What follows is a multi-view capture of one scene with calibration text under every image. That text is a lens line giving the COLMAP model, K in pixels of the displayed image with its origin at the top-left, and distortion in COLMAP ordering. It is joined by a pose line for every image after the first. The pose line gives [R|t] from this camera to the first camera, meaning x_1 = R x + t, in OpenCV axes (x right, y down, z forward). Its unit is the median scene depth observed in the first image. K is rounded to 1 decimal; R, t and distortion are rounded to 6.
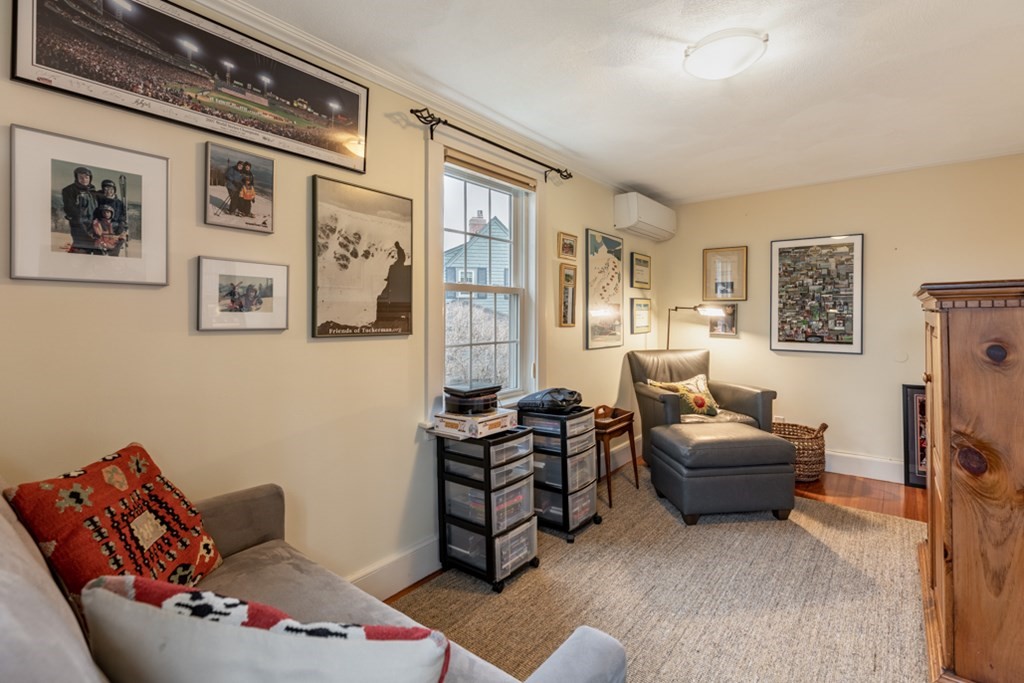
lens RADIAL K [[484.6, 0, 514.1], [0, 484.6, 316.1], [0, 0, 1]] dist [0.003392, 0.000475]
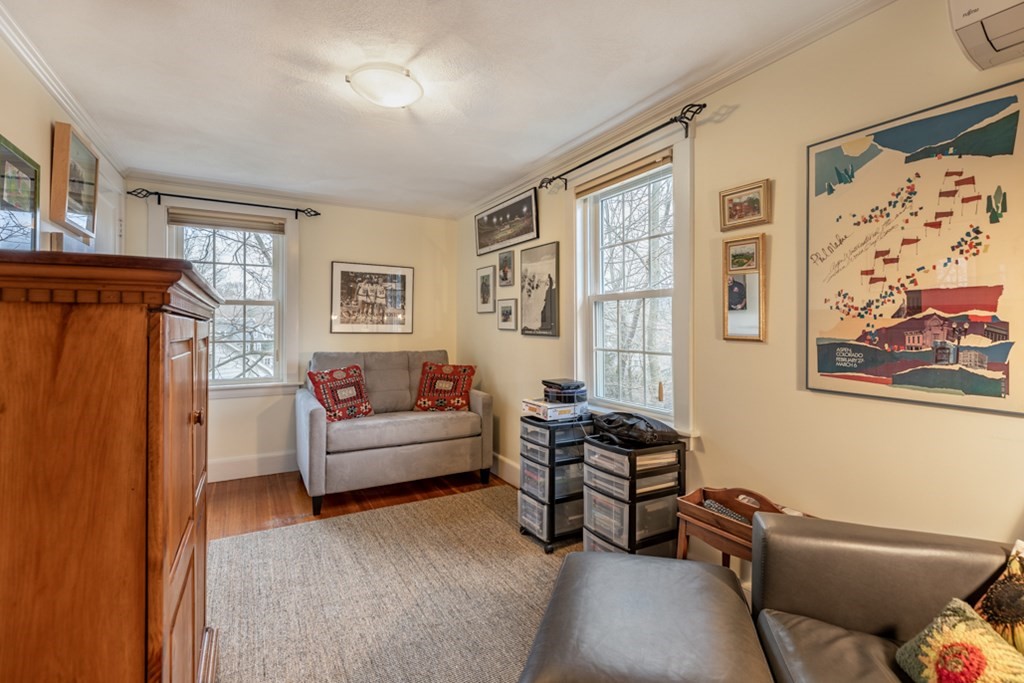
lens RADIAL K [[470.3, 0, 518.9], [0, 470.3, 319.9], [0, 0, 1]] dist [0.002874, 0.000207]
pose [[-0.374288, -0.005803, -0.927294, 1.145681], [0.003492, 0.999965, -0.007667, -0.000494], [0.927306, -0.006107, -0.374255, 1.459989]]
